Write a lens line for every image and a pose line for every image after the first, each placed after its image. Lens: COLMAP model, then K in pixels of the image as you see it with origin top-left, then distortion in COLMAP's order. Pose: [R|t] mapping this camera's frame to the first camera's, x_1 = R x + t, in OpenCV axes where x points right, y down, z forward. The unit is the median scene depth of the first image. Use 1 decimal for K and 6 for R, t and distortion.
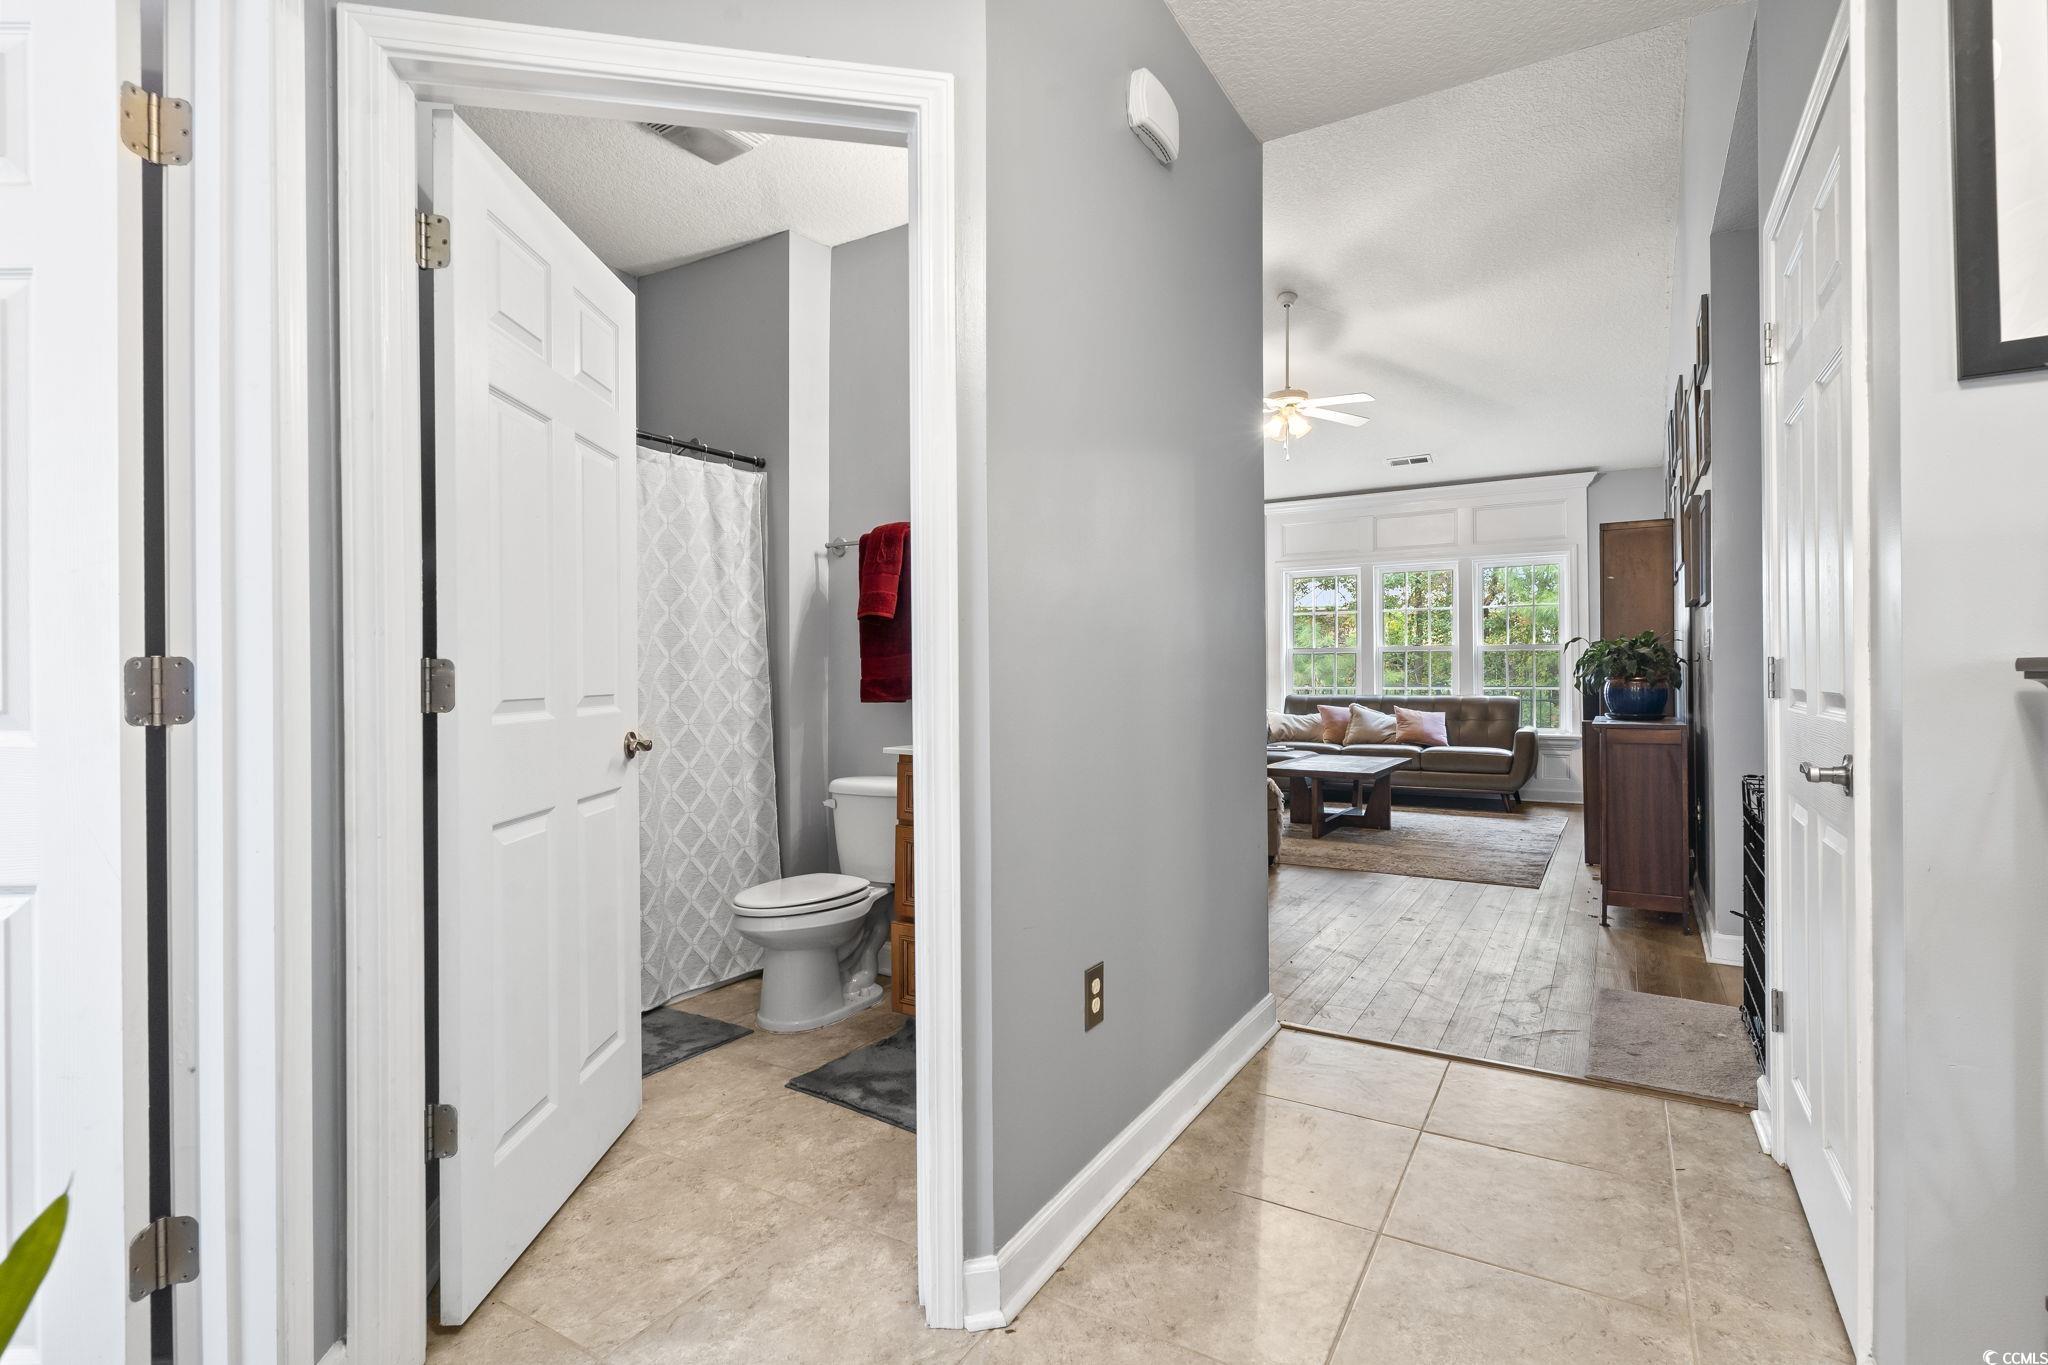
lens RADIAL K [[986.7, 0, 1016.0], [0, 986.7, 671.3], [0, 0, 1]] dist [0.000258, 0.000055]
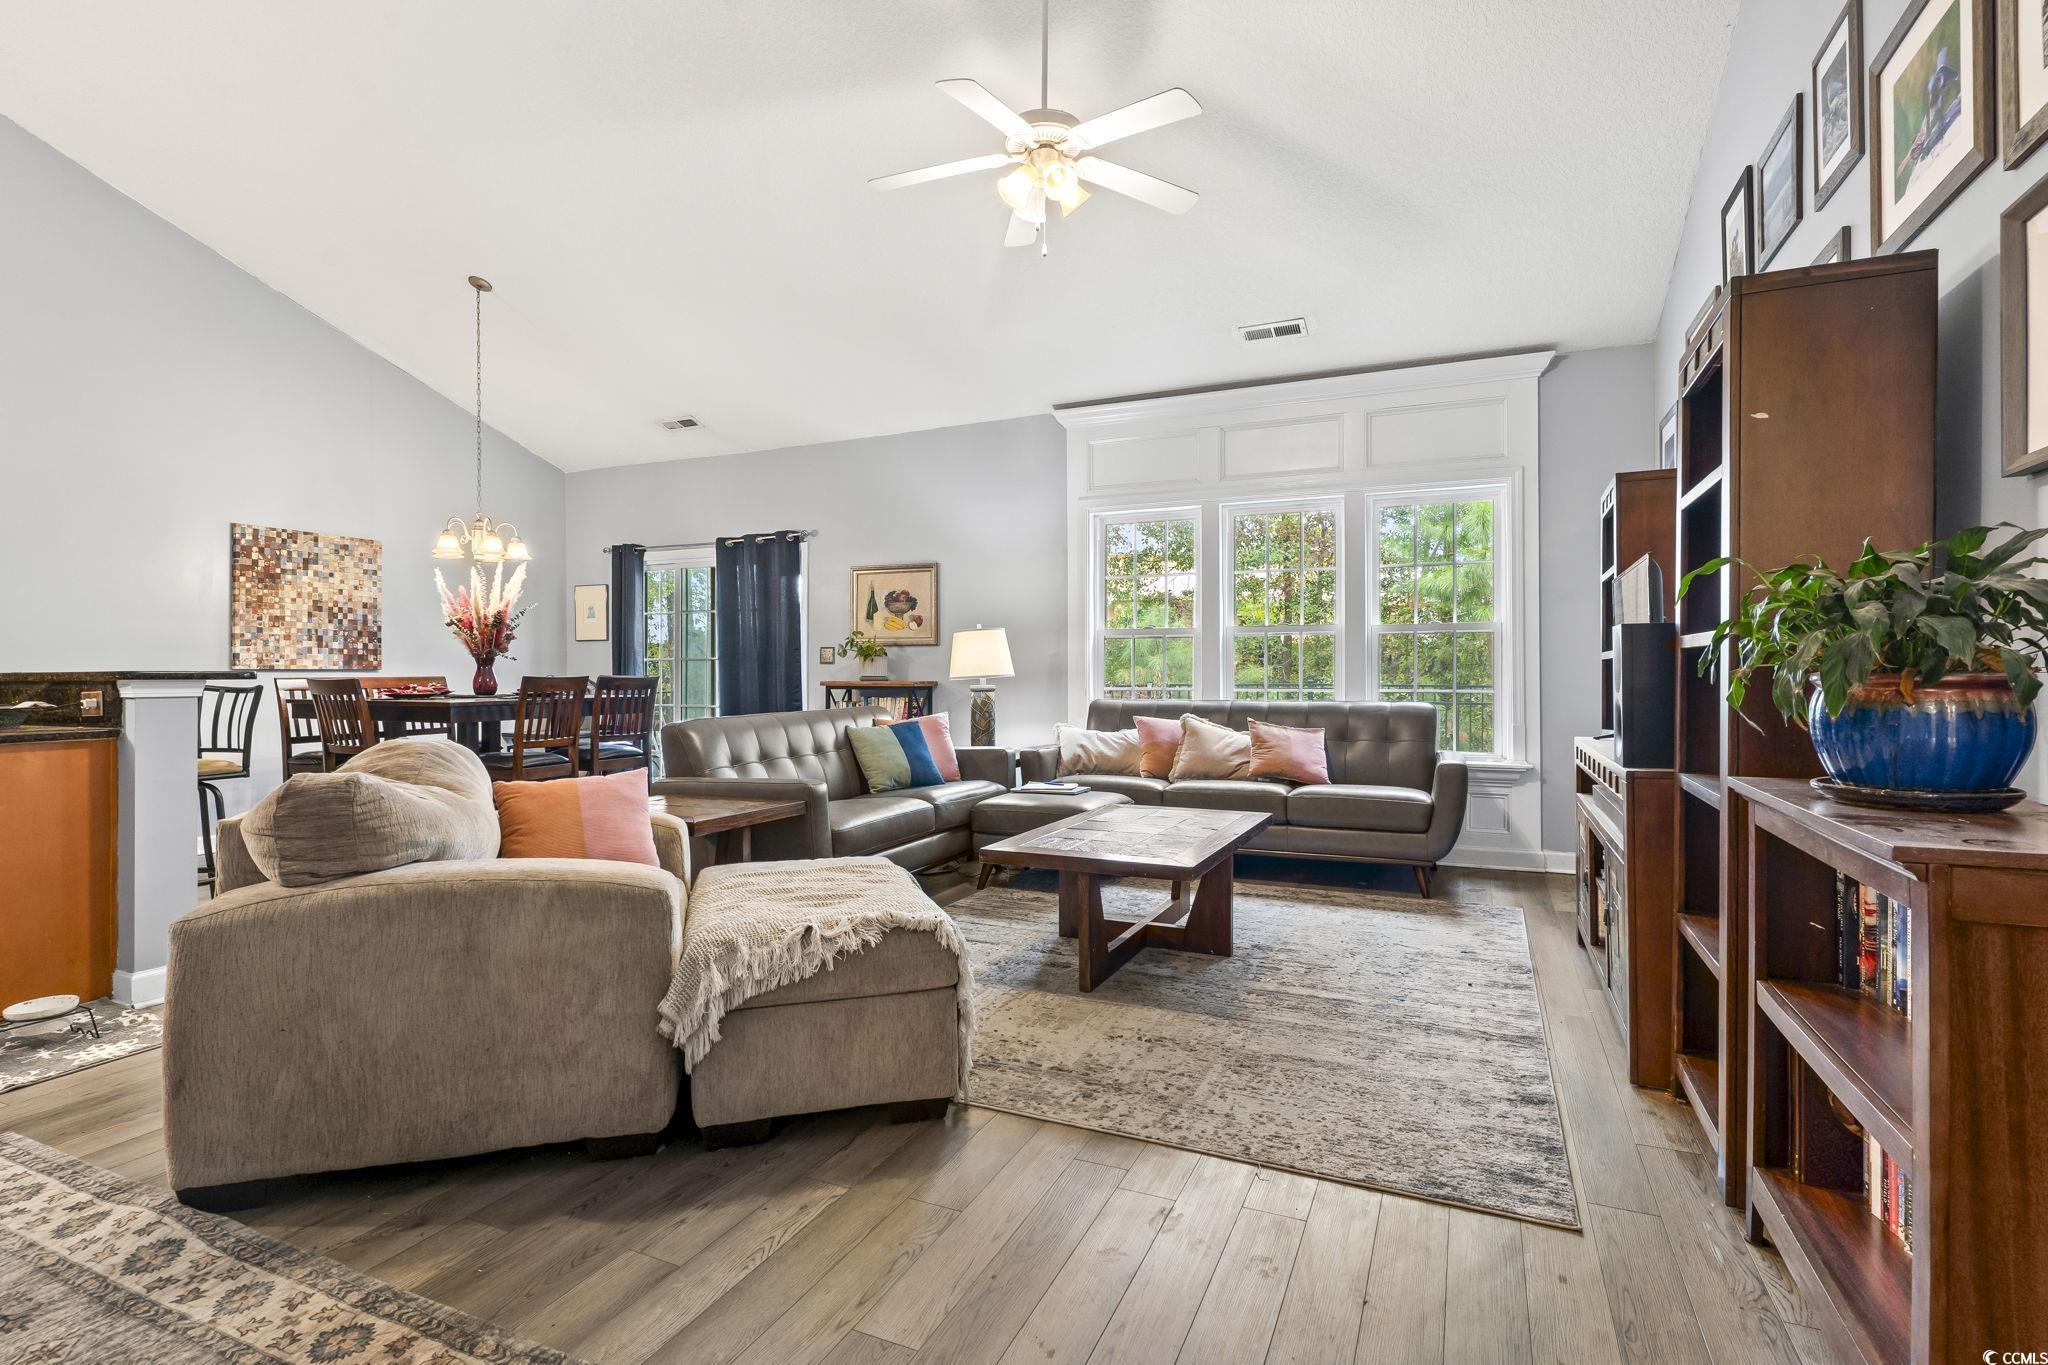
lens RADIAL K [[986.7, 0, 1016.0], [0, 986.7, 671.3], [0, 0, 1]] dist [0.000258, 0.000055]
pose [[0.992983, 0.003120, 0.118218, 0.159048], [-0.003750, 0.999980, 0.005105, 0.002078], [-0.118199, -0.005513, 0.992975, 0.384597]]
